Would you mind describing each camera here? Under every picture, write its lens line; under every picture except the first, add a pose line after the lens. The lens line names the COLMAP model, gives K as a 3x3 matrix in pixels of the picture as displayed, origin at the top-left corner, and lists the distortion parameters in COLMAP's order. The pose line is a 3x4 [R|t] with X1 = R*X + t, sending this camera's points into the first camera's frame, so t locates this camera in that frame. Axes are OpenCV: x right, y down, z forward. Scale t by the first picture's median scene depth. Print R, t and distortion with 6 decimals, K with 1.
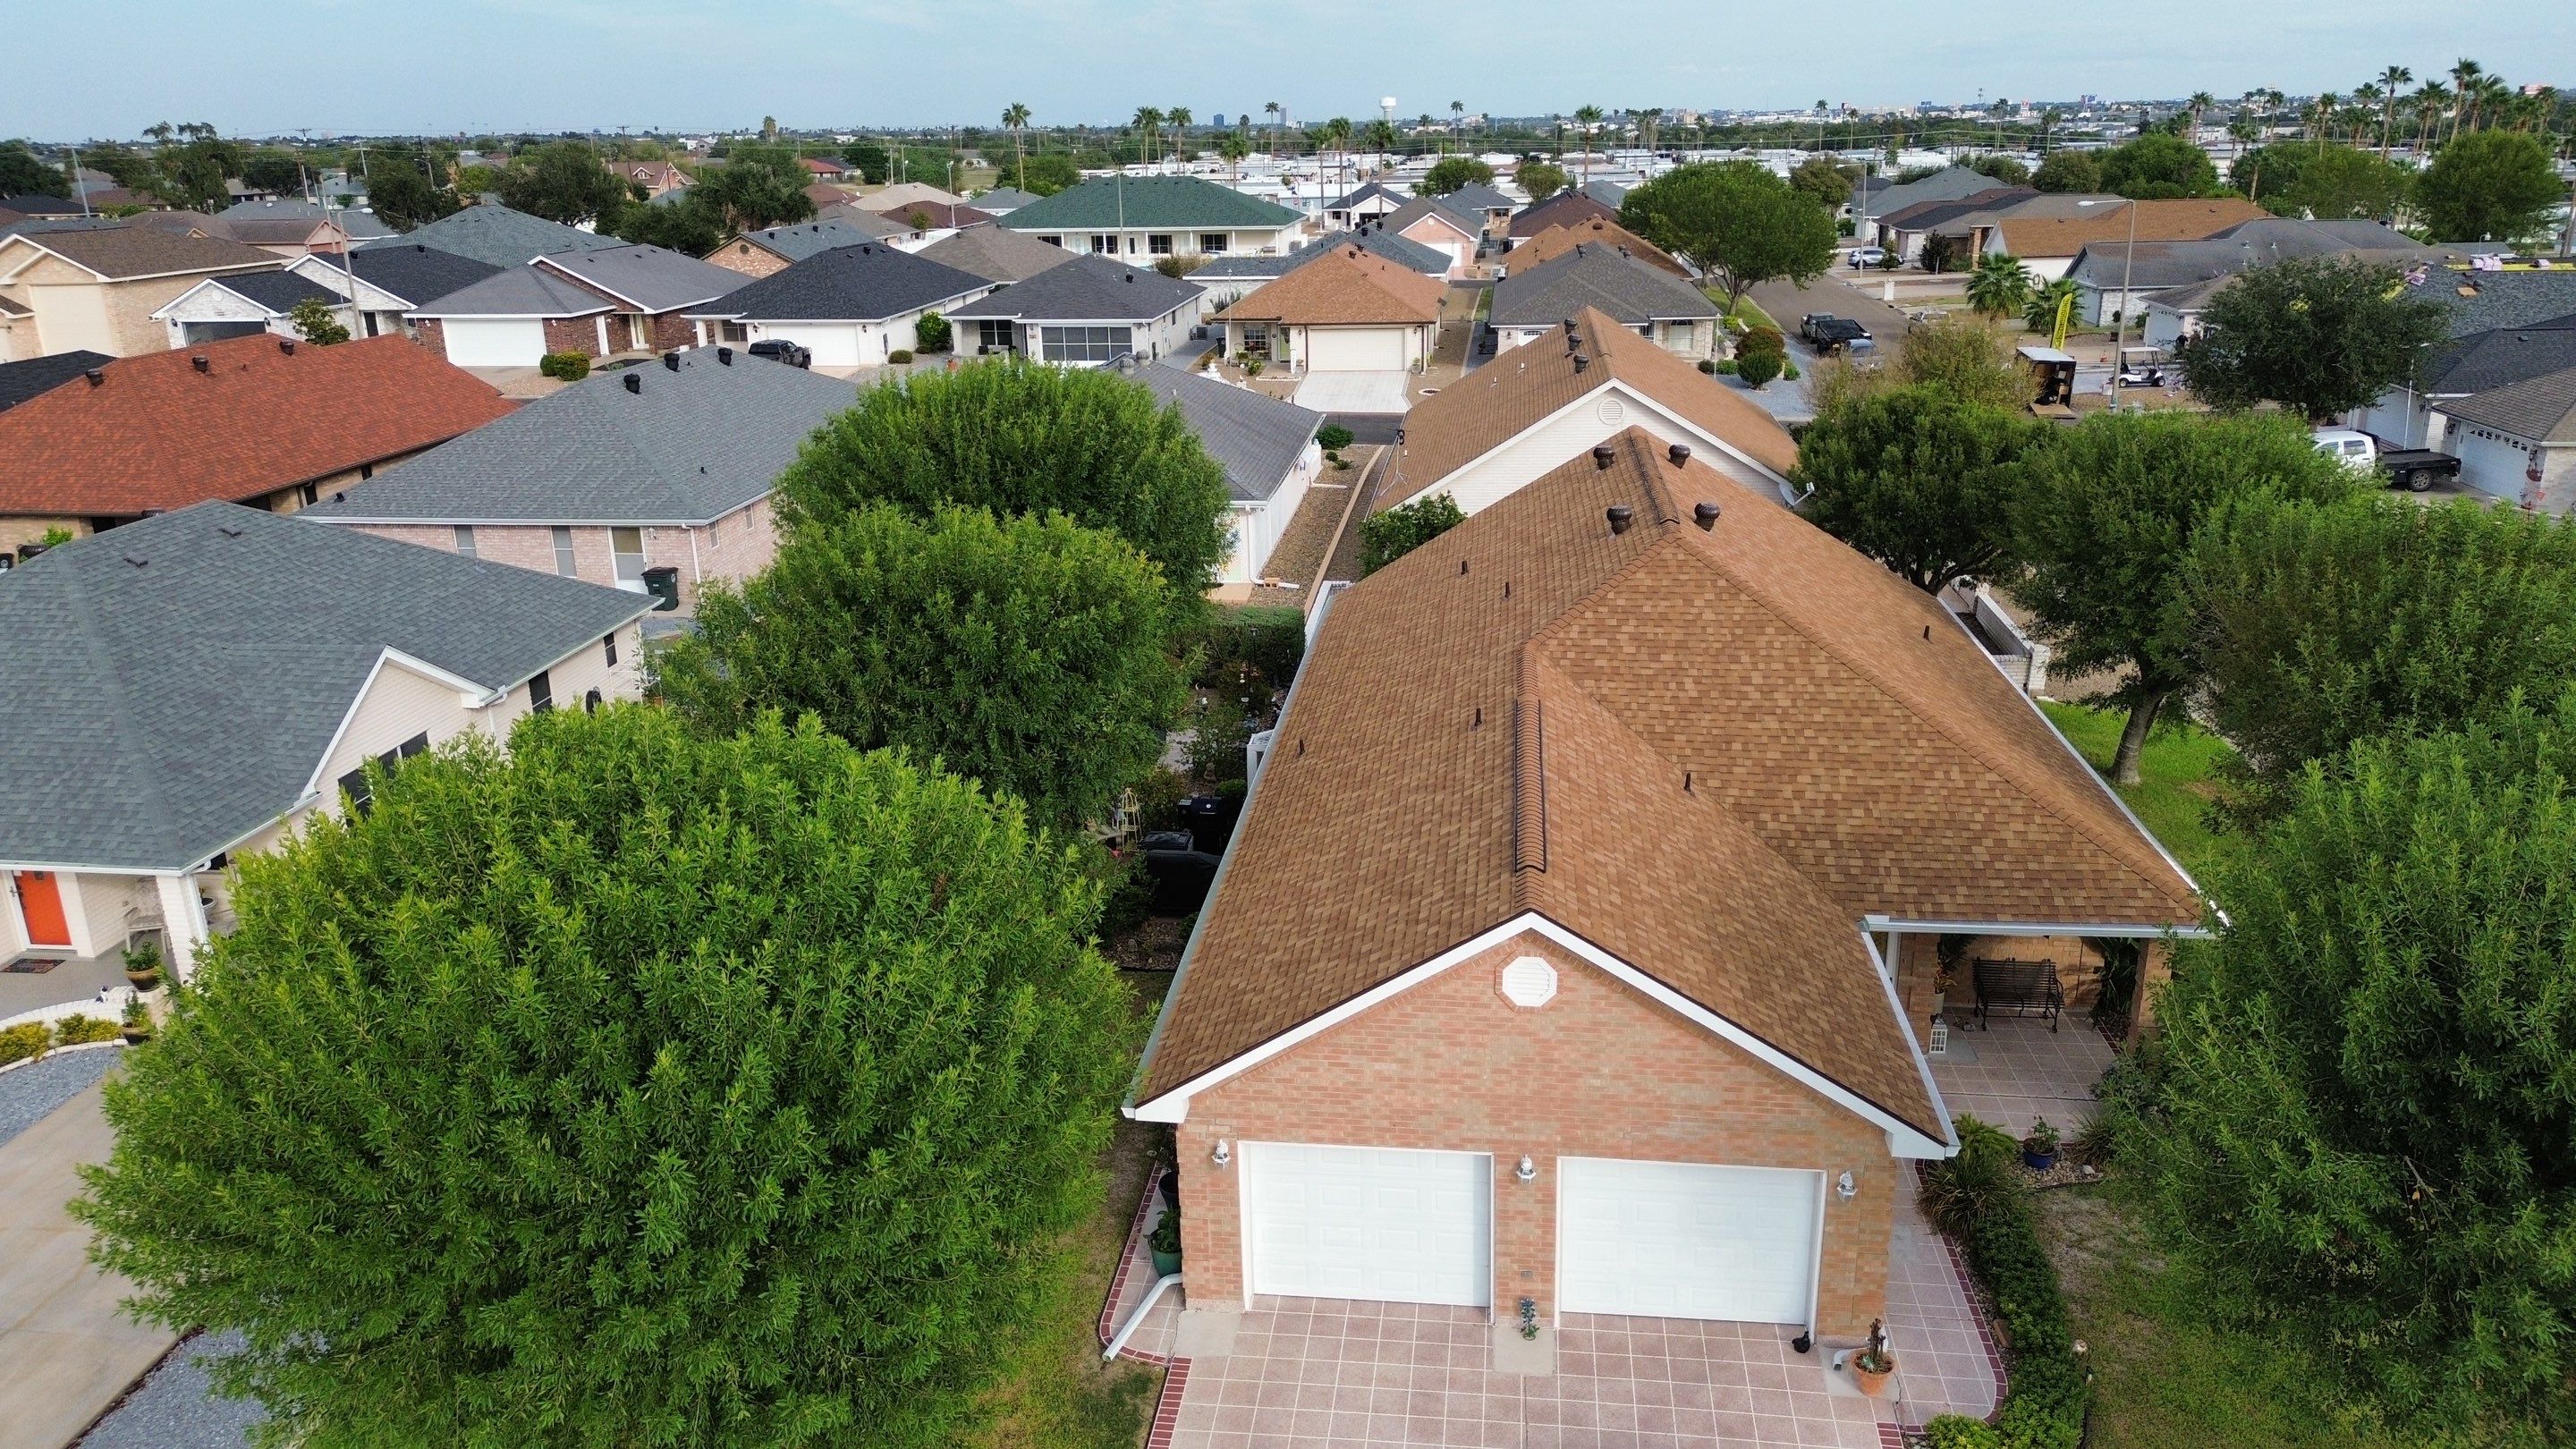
lens RADIAL K [[1912.8, 0, 1209.2], [0, 1912.8, 715.0], [0, 0, 1]] dist [0.174727, -0.248813]
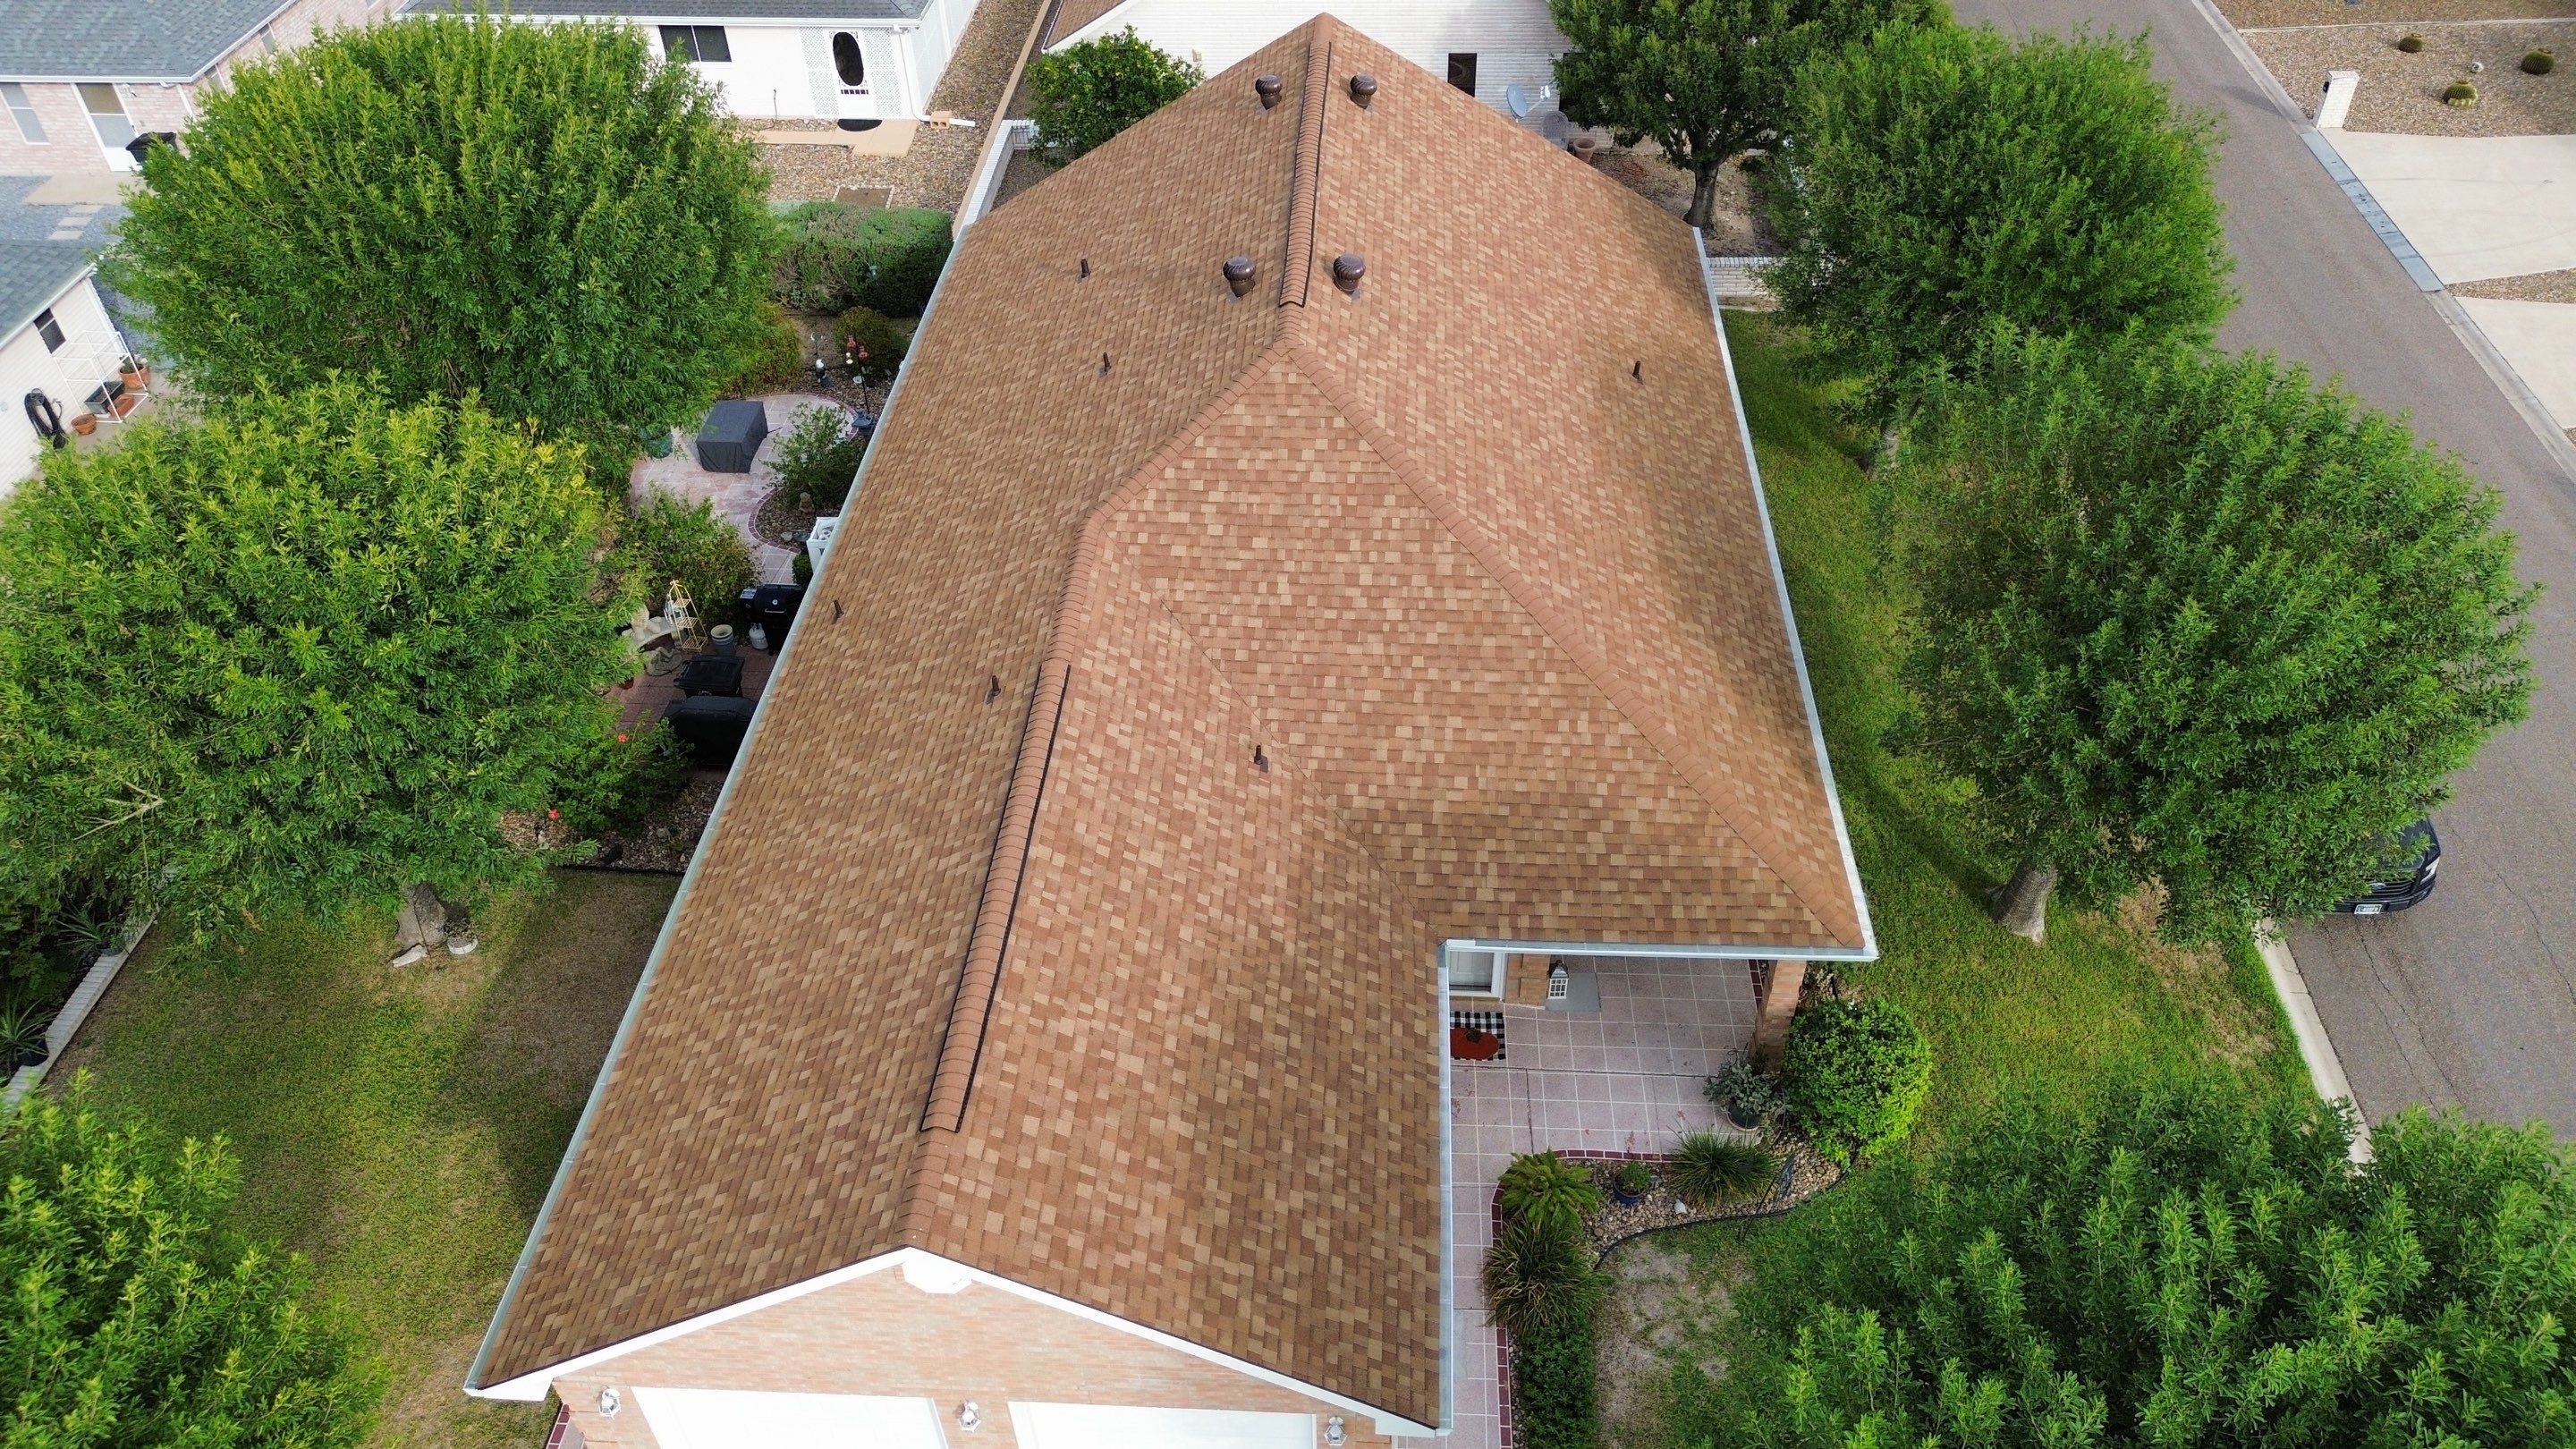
lens RADIAL K [[1912.8, 0, 1209.2], [0, 1912.8, 715.0], [0, 0, 1]] dist [0.174727, -0.248813]
pose [[0.998470, -0.047624, 0.028102, 0.202043], [0.032625, 0.917673, 0.395994, -0.290843], [-0.044648, -0.394471, 0.917823, 0.270977]]
